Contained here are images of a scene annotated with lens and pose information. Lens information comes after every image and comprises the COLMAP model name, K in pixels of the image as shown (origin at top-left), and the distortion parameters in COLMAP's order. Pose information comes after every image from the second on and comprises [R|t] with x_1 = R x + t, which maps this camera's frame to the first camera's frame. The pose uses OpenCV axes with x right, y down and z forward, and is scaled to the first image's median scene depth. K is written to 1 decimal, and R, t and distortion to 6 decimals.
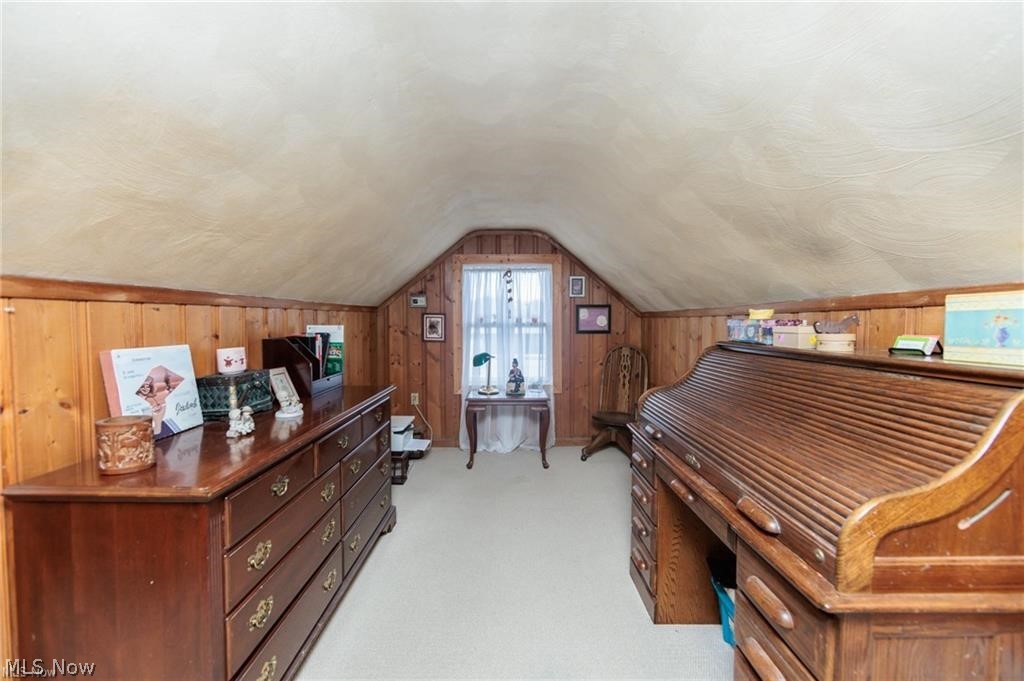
lens RADIAL K [[399.7, 0, 511.9], [0, 399.7, 337.6], [0, 0, 1]] dist [-0.001666, -0.000461]
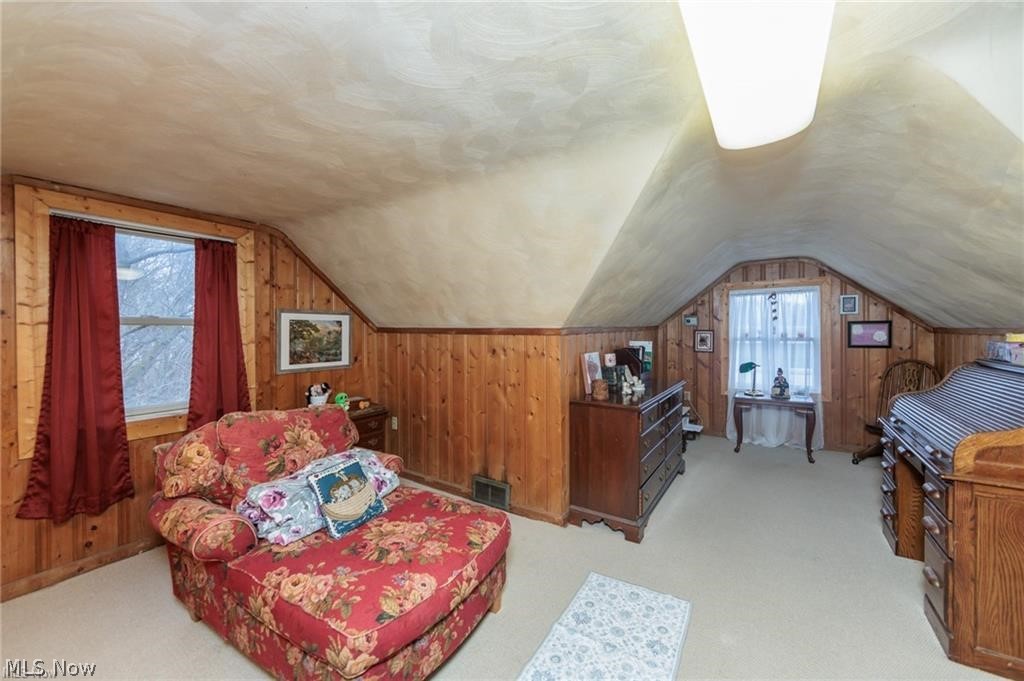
lens RADIAL K [[399.7, 0, 507.9], [0, 399.7, 334.8], [0, 0, 1]] dist [-0.001666, -0.000461]
pose [[0.828259, -0.000172, -0.560346, 0.003064], [-0.014737, 0.999647, -0.022090, -0.007731], [0.560152, 0.026554, 0.827964, -0.418045]]
